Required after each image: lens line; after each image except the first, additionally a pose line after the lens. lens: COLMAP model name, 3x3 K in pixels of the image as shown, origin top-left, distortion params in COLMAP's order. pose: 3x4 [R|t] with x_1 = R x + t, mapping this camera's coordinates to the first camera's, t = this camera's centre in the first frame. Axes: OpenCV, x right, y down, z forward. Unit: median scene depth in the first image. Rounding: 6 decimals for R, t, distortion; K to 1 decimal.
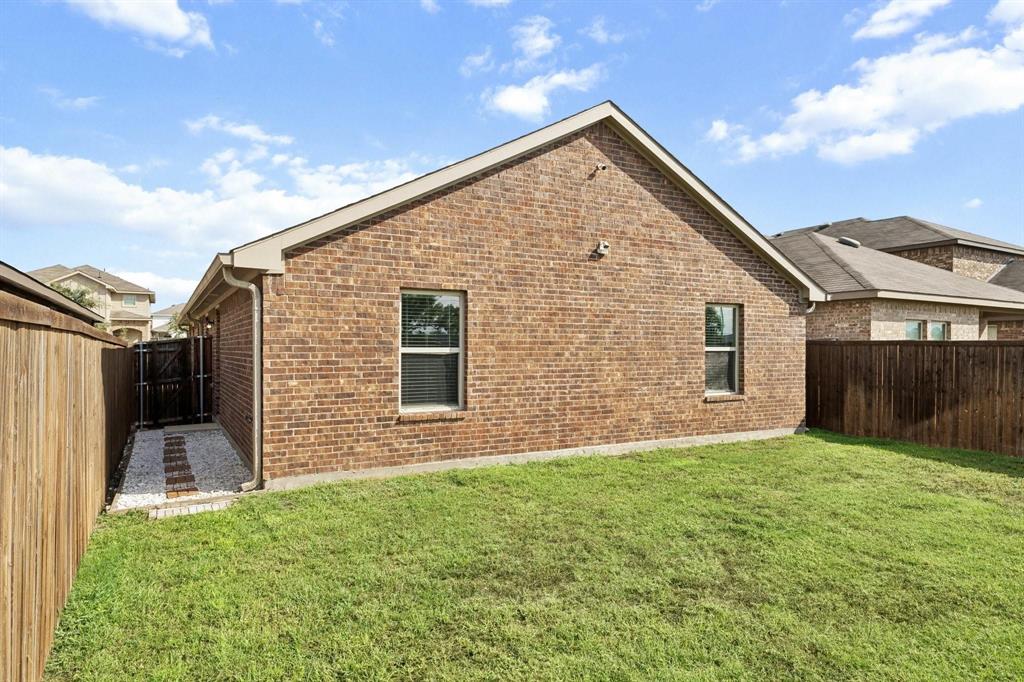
lens RADIAL K [[647.8, 0, 513.9], [0, 647.8, 346.6], [0, 0, 1]] dist [0.021746, 0.000706]
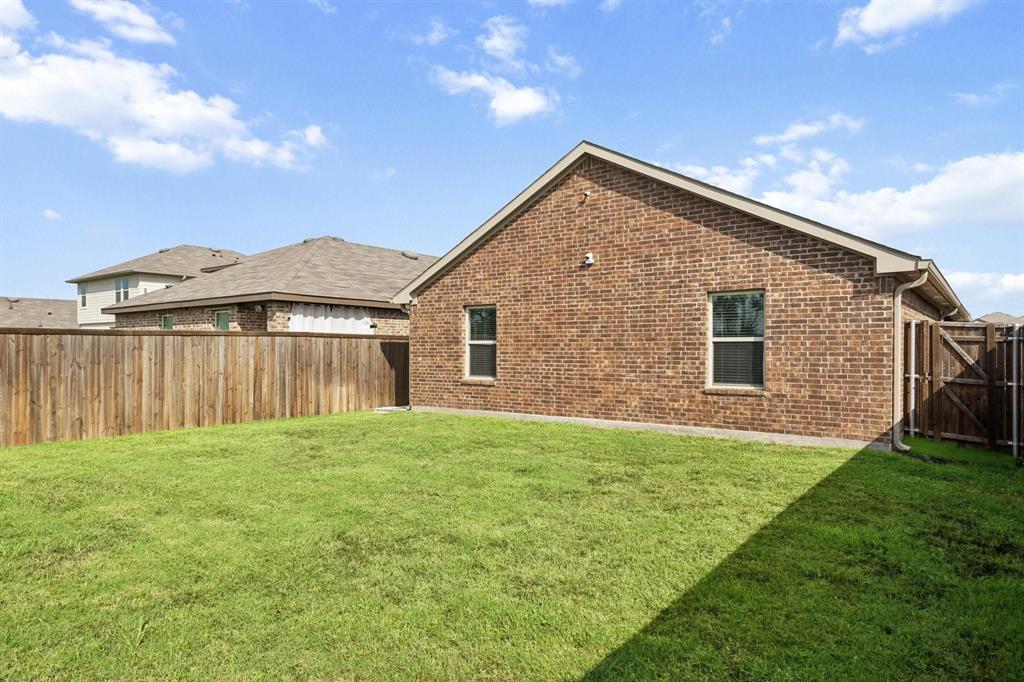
lens RADIAL K [[647.8, 0, 511.4], [0, 647.8, 343.8], [0, 0, 1]] dist [0.021746, 0.000706]
pose [[0.364581, -0.010150, -0.931116, 1.228576], [-0.001240, 0.999934, -0.011386, 0.024293], [0.931171, 0.005306, 0.364545, 0.411445]]
